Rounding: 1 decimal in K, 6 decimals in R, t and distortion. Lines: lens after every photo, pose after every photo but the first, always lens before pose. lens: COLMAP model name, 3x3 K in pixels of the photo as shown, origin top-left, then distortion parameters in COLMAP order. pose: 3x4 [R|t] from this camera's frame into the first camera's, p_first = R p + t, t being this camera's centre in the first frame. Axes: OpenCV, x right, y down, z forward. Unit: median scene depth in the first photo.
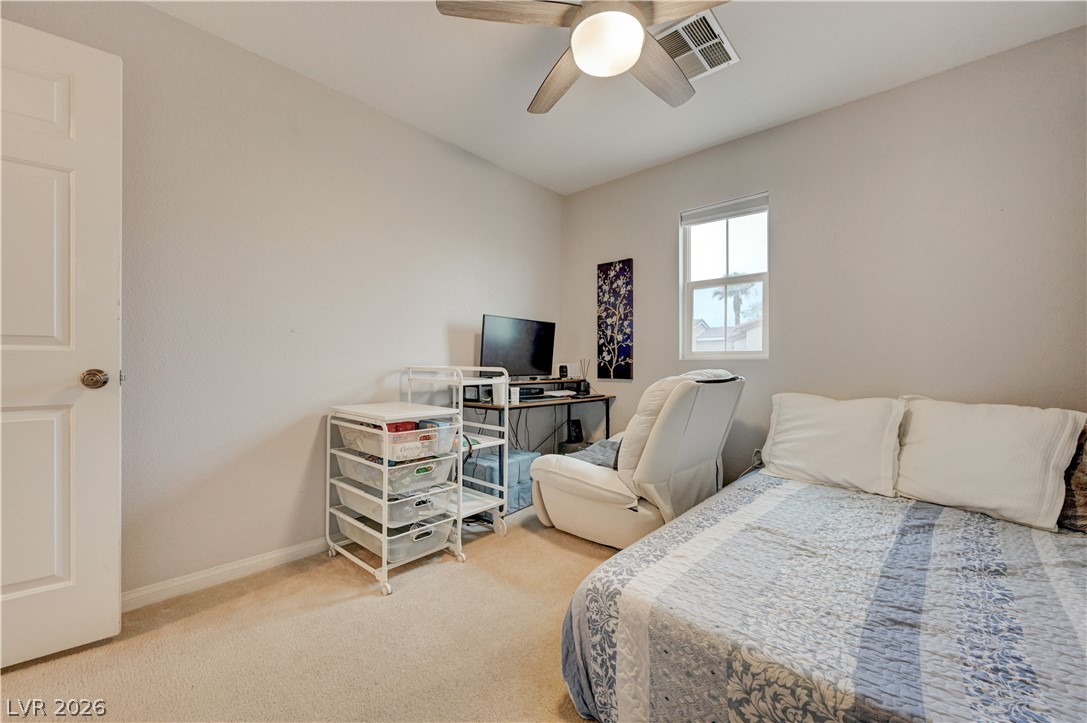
lens RADIAL K [[433.8, 0, 545.0], [0, 433.8, 358.4], [0, 0, 1]] dist [-0.002115, 0.000357]
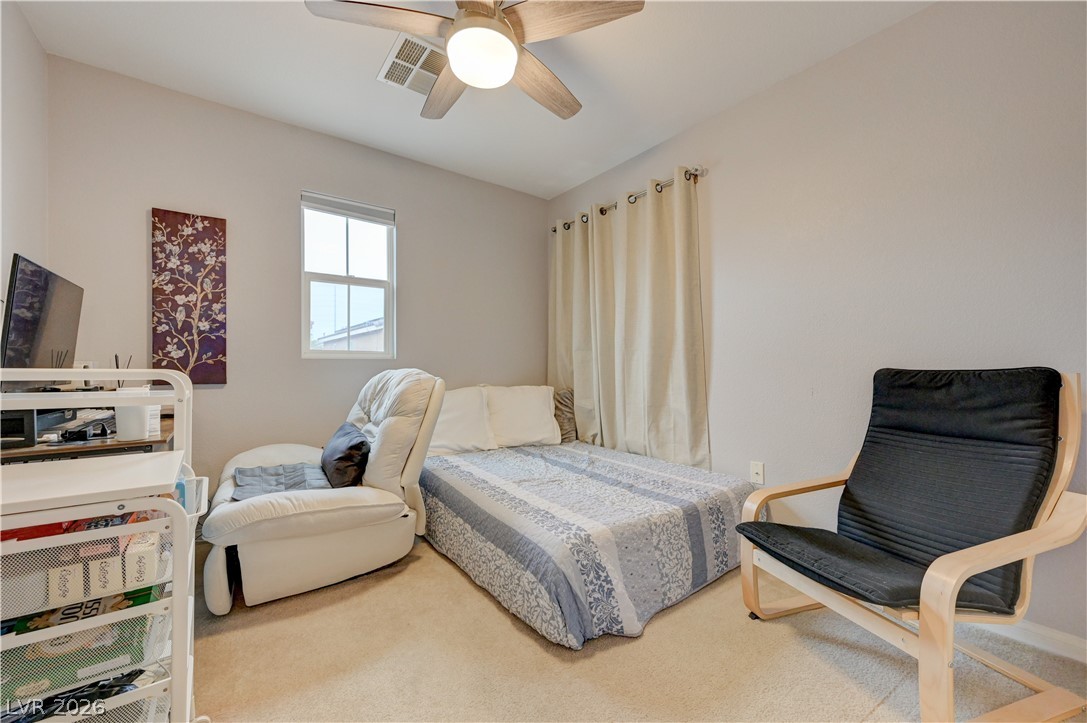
lens RADIAL K [[433.8, 0, 547.2], [0, 433.8, 366.7], [0, 0, 1]] dist [-0.002115, 0.000357]
pose [[0.185801, -0.005809, 0.982570, -0.418206], [-0.015719, 0.999837, 0.008883, 0.003834], [-0.982462, -0.017095, 0.185679, 0.318734]]
